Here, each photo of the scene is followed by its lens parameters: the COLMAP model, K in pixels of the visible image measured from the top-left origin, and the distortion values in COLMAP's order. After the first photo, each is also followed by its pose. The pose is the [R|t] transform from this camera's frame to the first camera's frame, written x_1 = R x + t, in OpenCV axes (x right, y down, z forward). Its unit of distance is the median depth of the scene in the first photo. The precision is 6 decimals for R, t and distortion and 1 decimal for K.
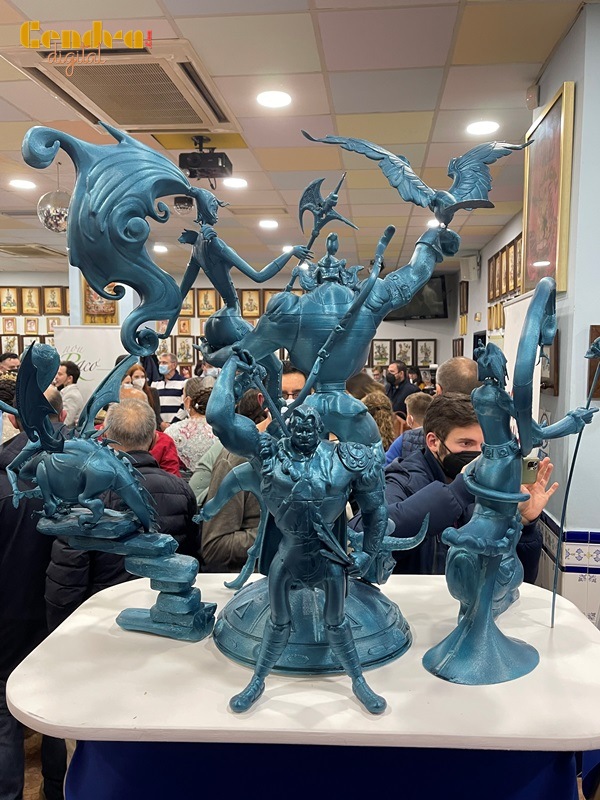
lens RADIAL K [[678.3, 0, 308.5], [0, 678.3, 399.0], [0, 0, 1]] dist [0.062763, -0.084167]
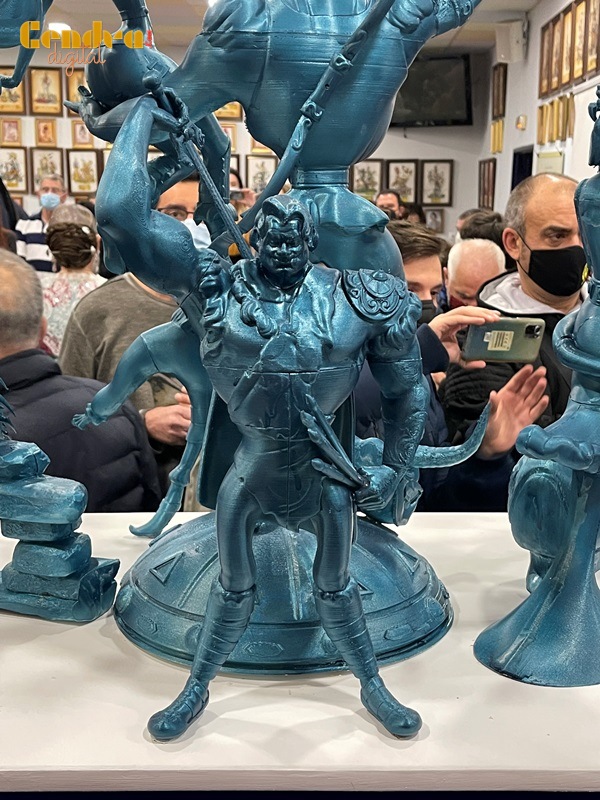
lens RADIAL K [[1055.7, 0, 317.4], [0, 1055.7, 402.1], [0, 0, 1]] dist [0.217631, -0.809134]
pose [[0.997995, 0.000206, 0.063298, -0.026859], [-0.008863, 0.990598, 0.136516, 0.046979], [-0.062675, -0.136804, 0.988613, 0.125911]]
